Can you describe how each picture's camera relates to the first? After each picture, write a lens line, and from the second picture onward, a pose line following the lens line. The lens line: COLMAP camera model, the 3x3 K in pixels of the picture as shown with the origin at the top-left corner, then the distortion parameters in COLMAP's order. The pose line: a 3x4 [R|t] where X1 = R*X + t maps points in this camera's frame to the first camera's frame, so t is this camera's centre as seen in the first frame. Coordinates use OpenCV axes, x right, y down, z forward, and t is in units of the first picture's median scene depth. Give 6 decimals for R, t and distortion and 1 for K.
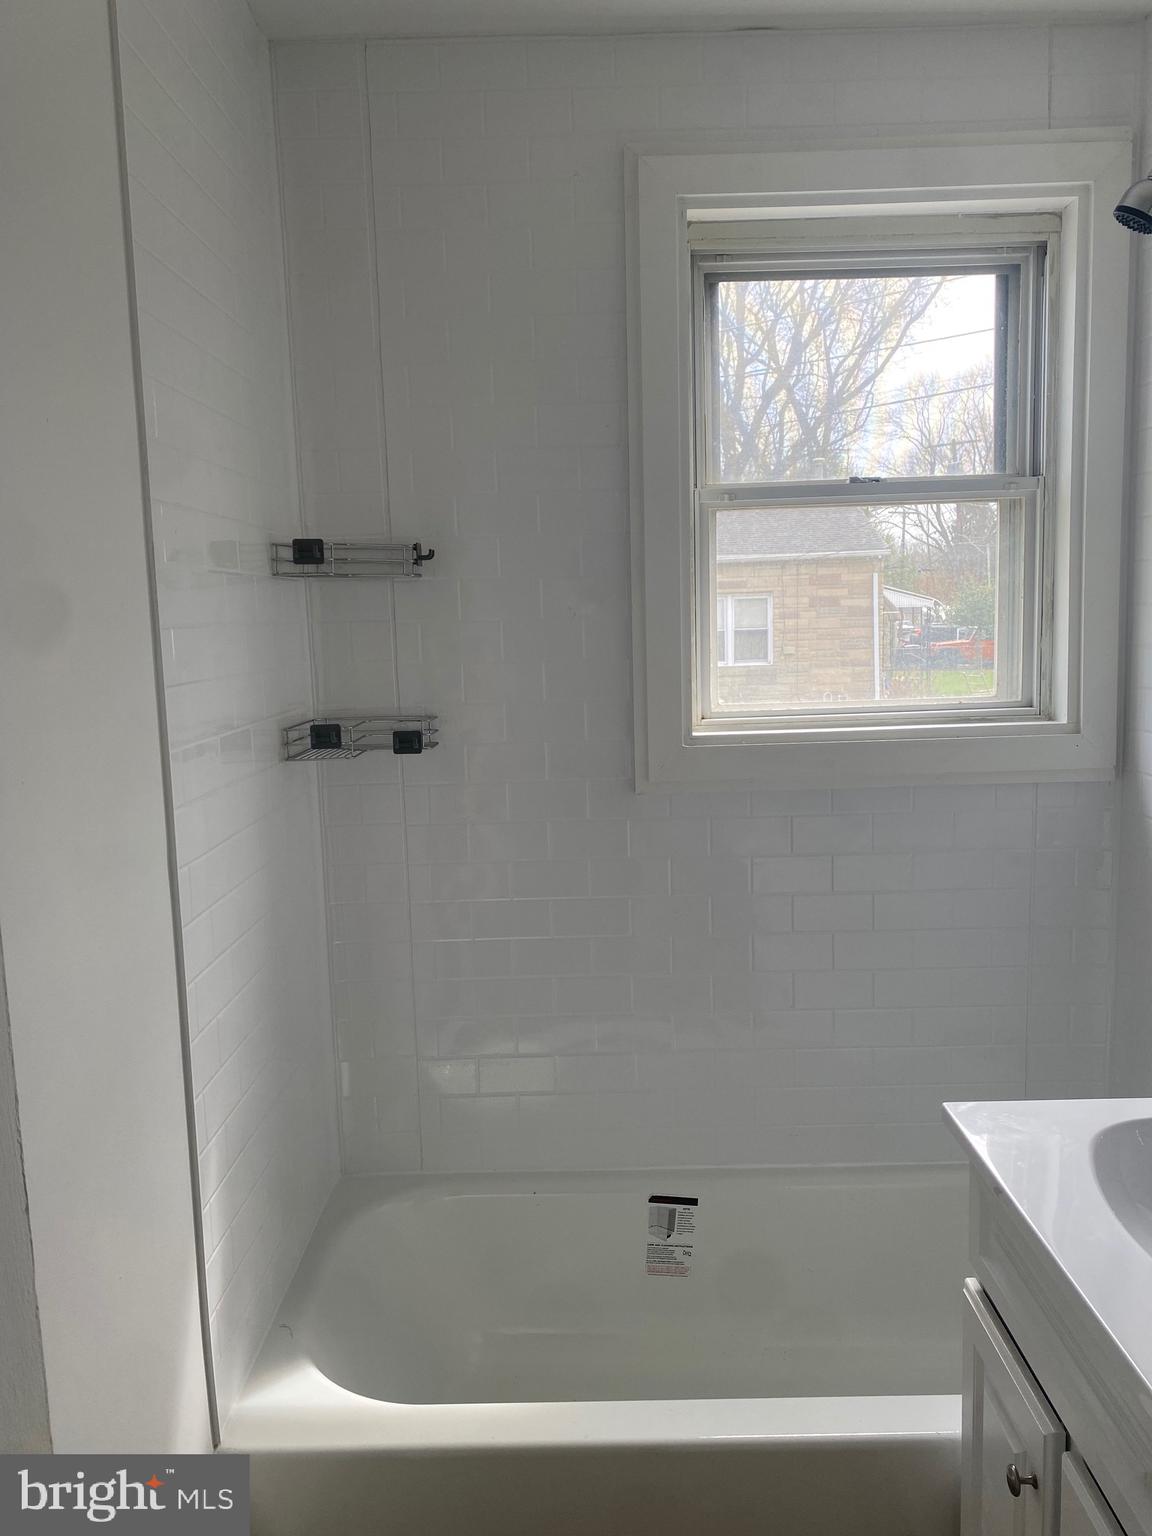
lens RADIAL K [[1170.4, 0, 585.0], [0, 1170.4, 772.1], [0, 0, 1]] dist [0.034790, -0.033373]
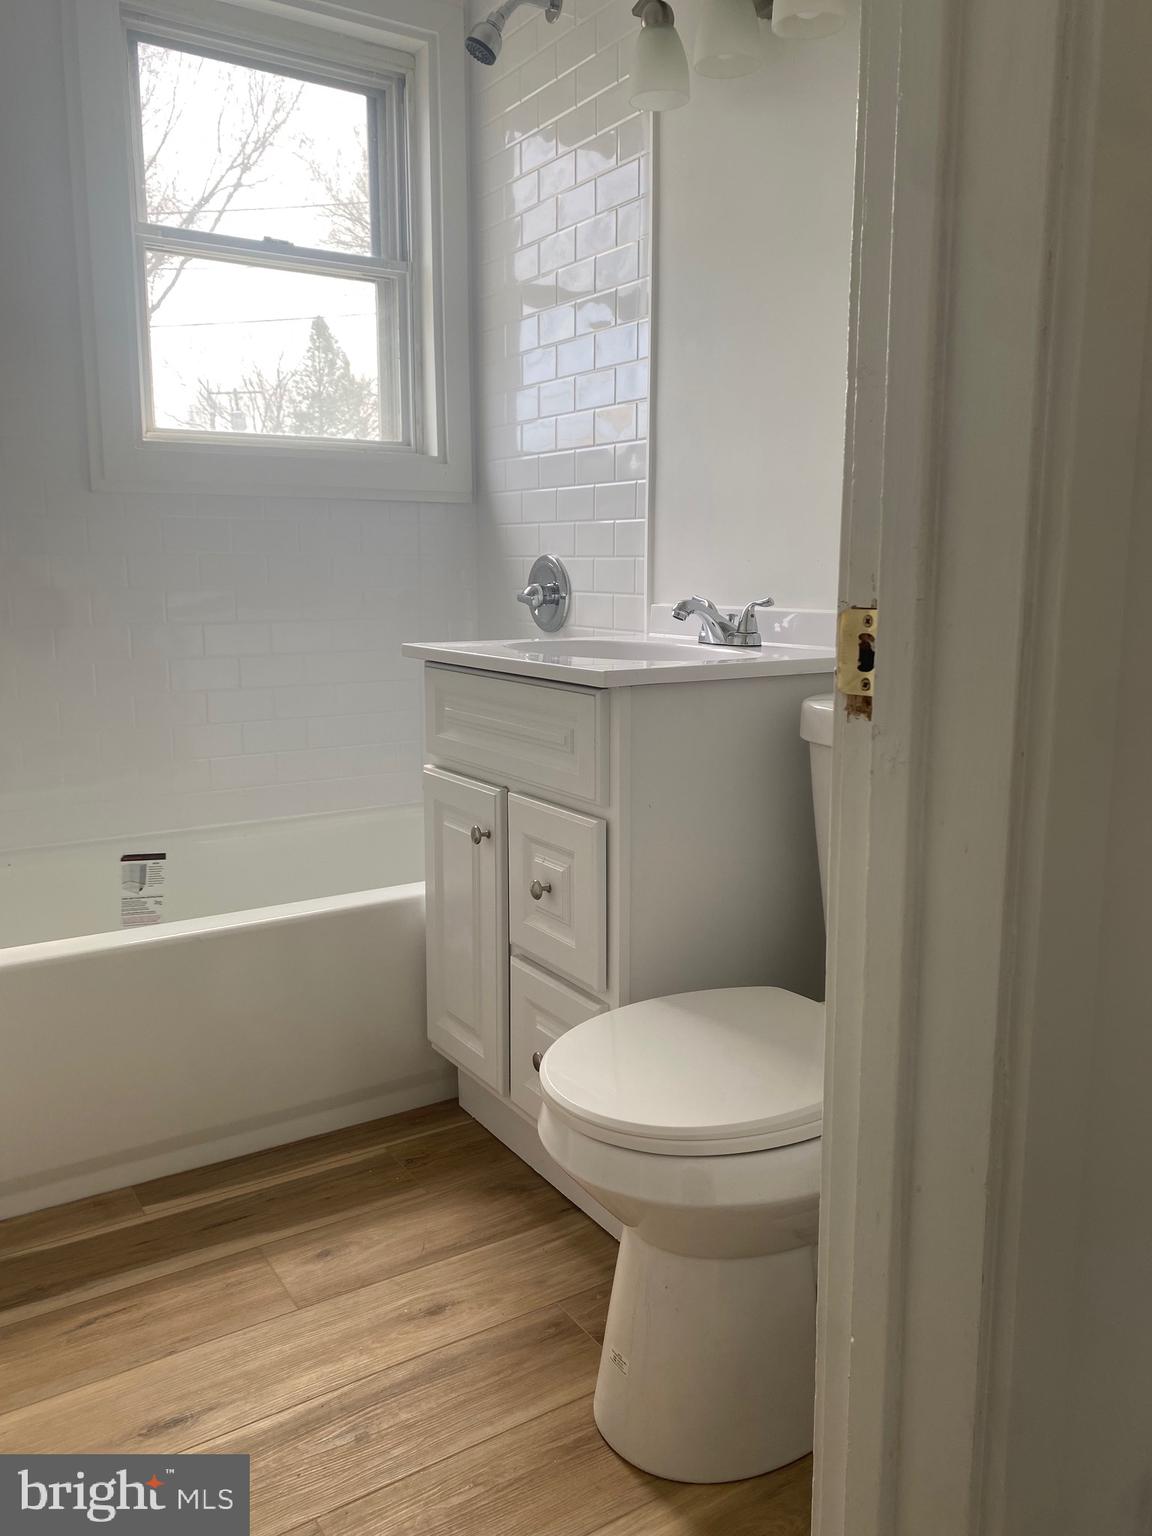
lens RADIAL K [[1170.4, 0, 567.5], [0, 1170.4, 763.3], [0, 0, 1]] dist [0.034790, -0.033373]
pose [[0.839635, -0.056770, 0.540176, -0.194432], [0.045361, 0.998378, 0.034417, 0.258767], [-0.541254, -0.004395, 0.840848, -0.184239]]
